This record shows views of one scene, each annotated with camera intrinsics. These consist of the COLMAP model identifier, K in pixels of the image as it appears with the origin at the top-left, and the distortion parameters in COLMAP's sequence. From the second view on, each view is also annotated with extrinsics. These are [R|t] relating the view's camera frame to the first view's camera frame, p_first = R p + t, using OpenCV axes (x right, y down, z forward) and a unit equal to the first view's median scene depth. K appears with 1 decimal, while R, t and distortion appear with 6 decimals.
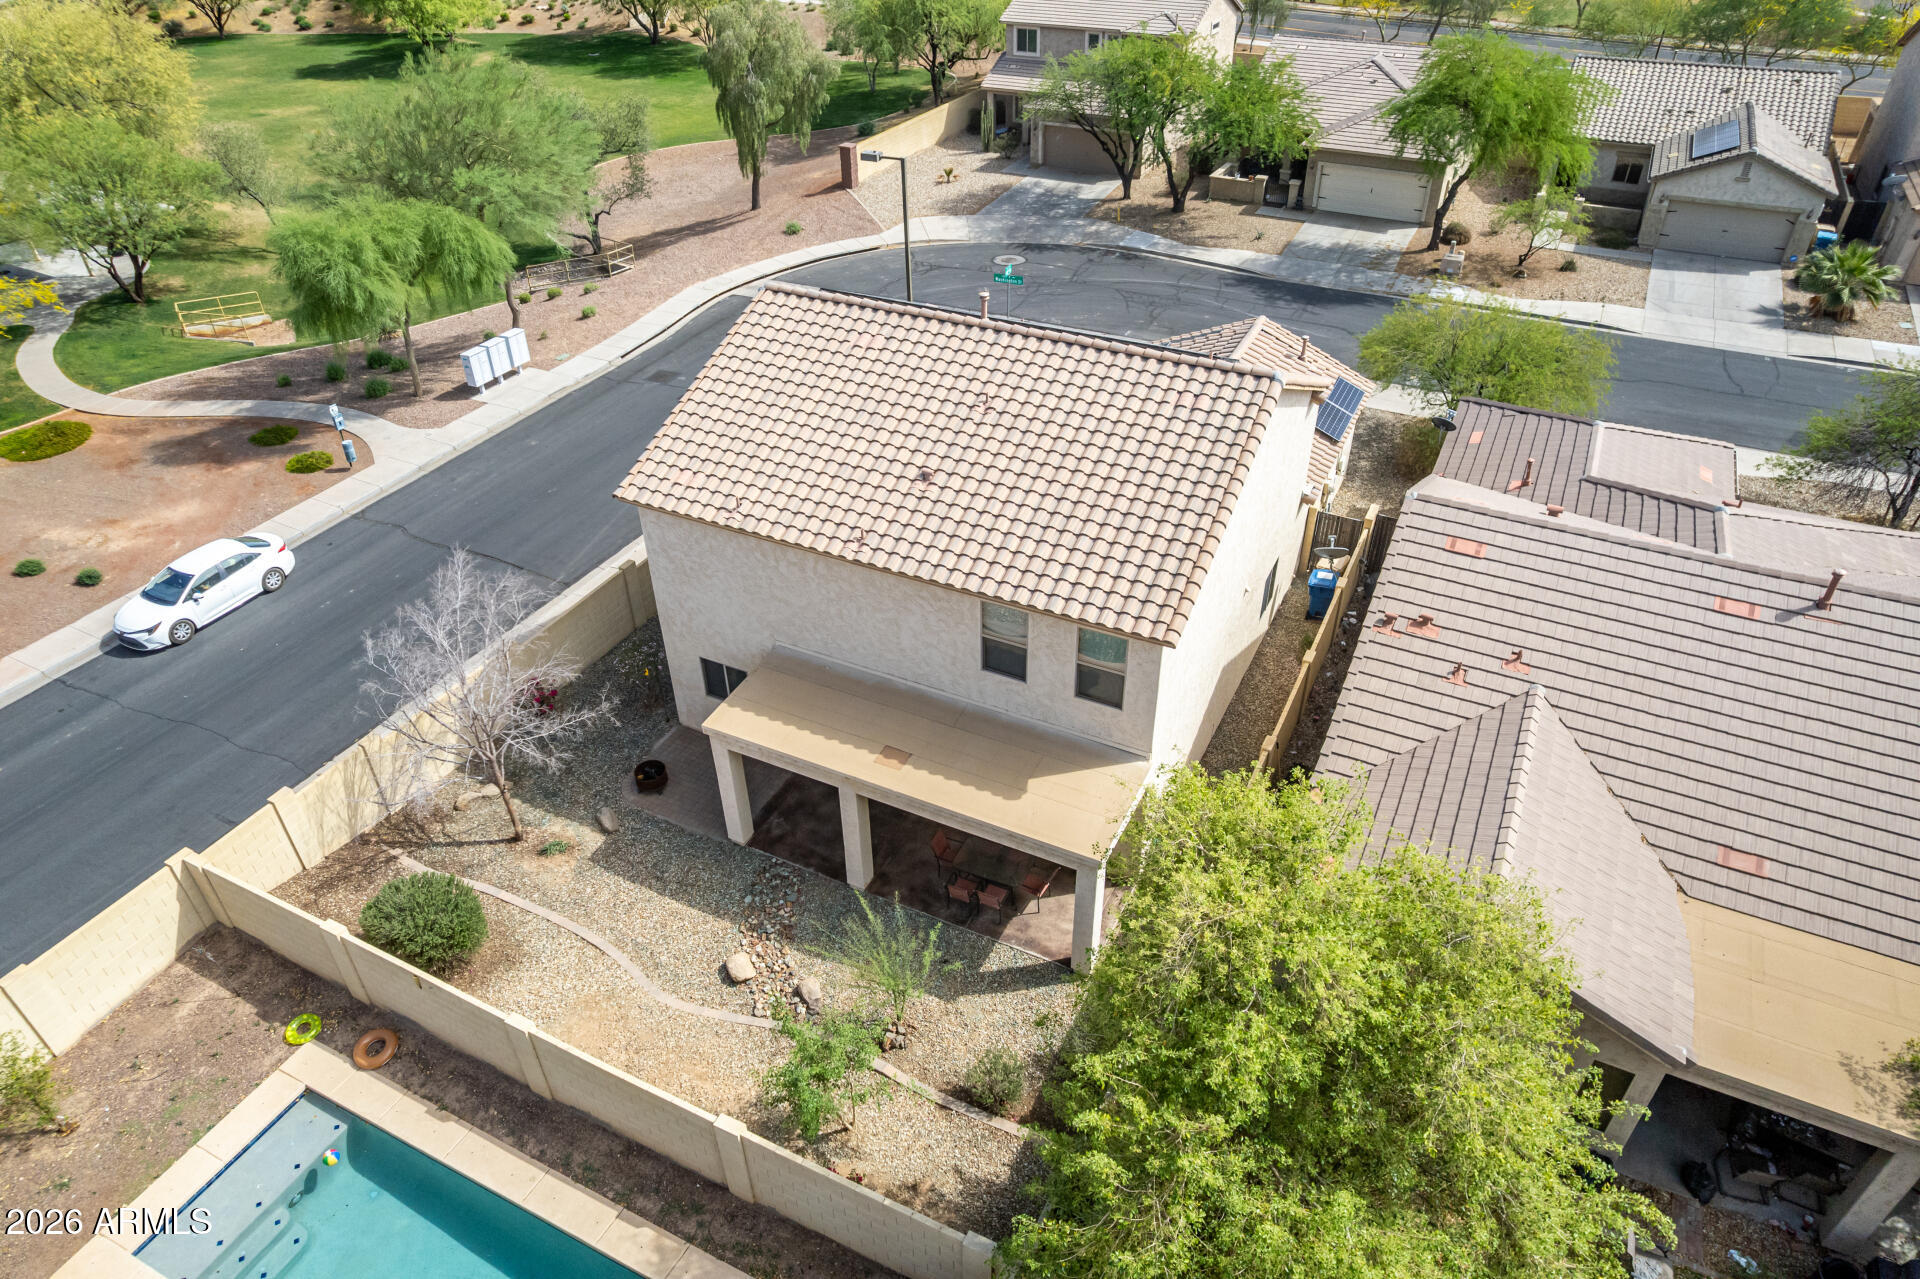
lens RADIAL K [[1231.0, 0, 964.7], [0, 1231.0, 644.2], [0, 0, 1]] dist [-0.078897, 0.072603]
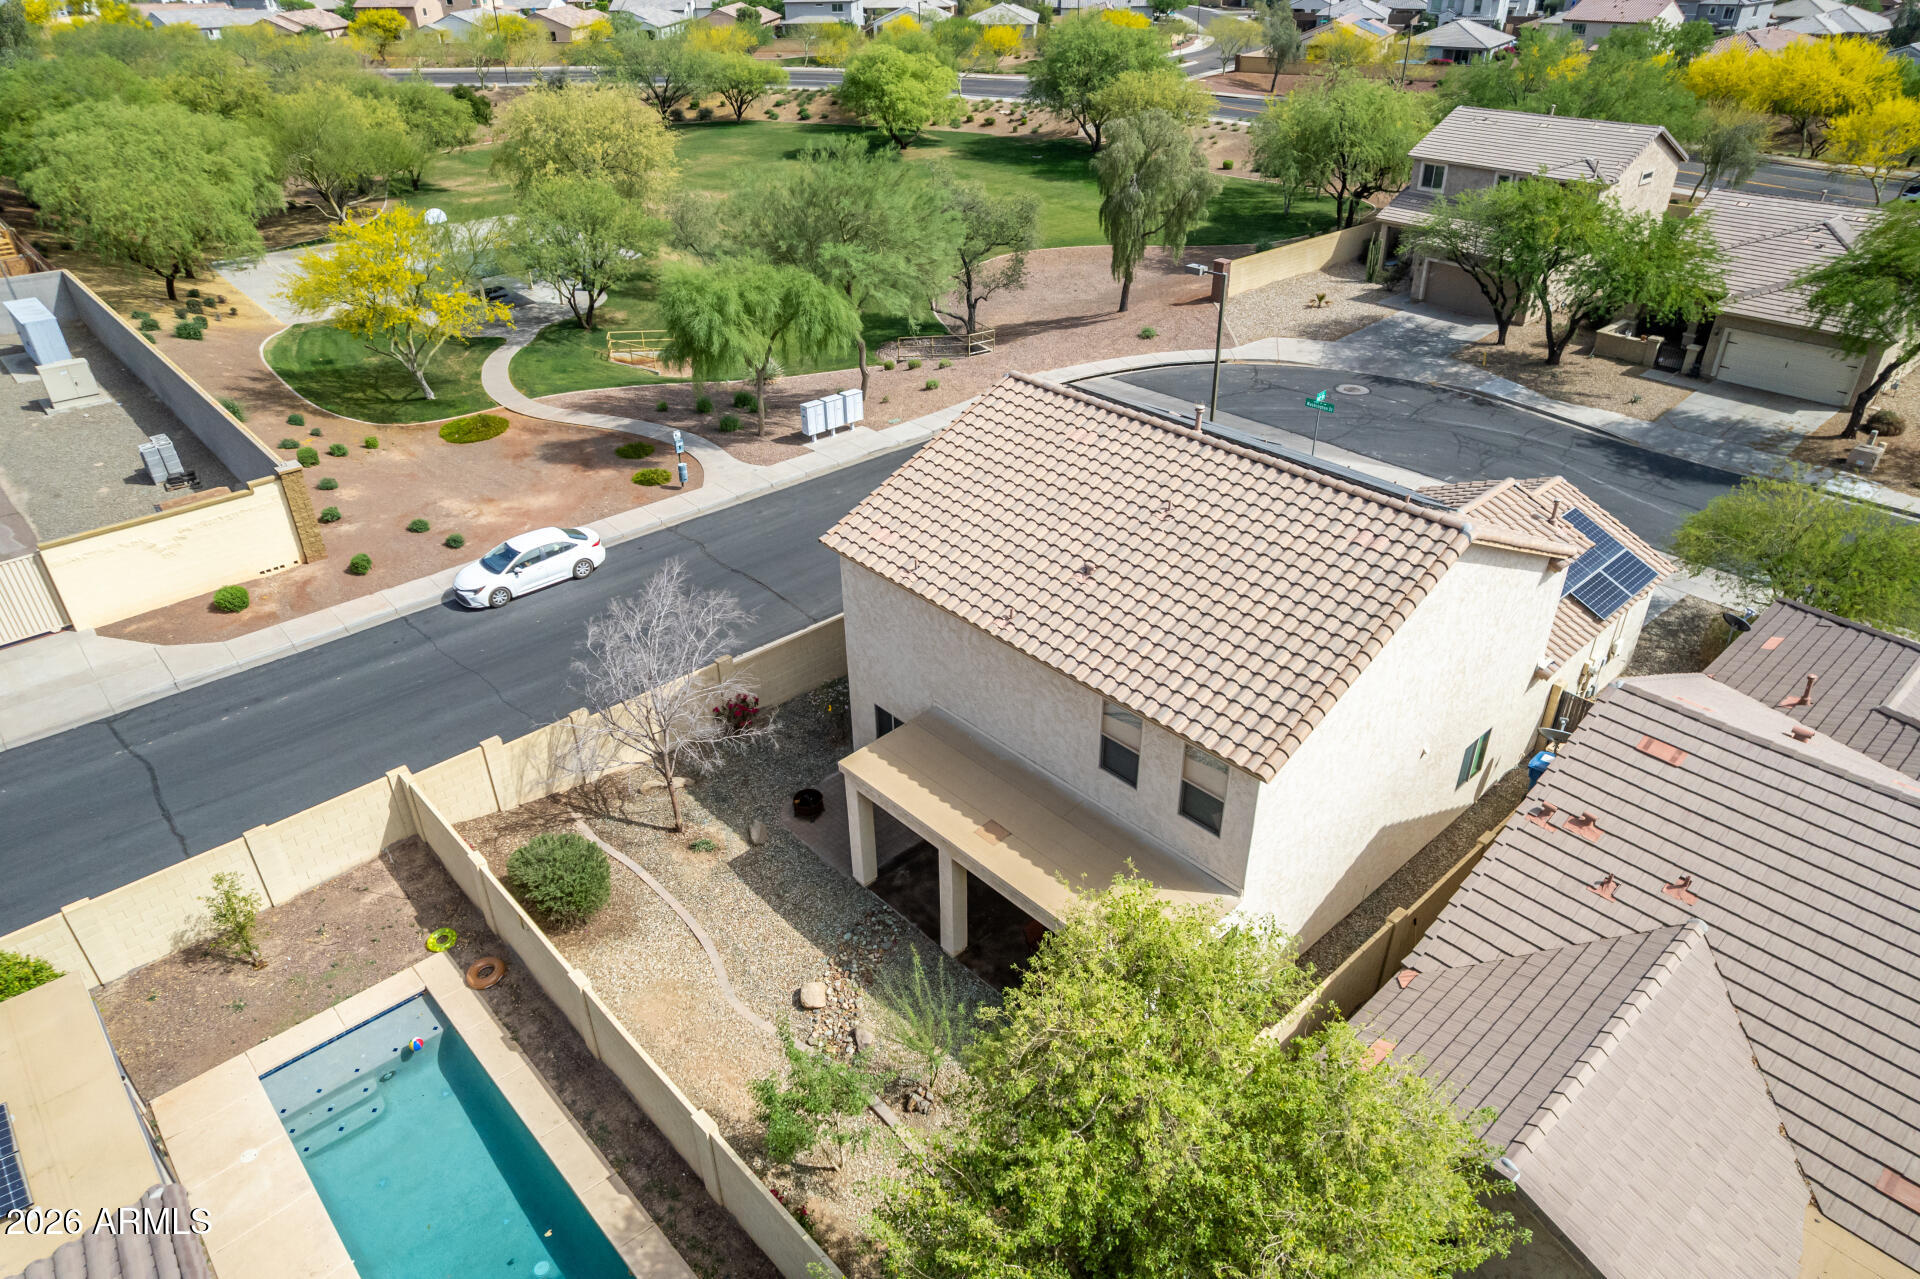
lens RADIAL K [[1231.0, 0, 964.7], [0, 1231.0, 644.2], [0, 0, 1]] dist [-0.078897, 0.072603]
pose [[0.934520, 0.187176, -0.302717, 0.103326], [-0.211163, 0.976260, -0.048240, -0.003213], [0.286501, 0.109003, 0.951859, 0.003760]]
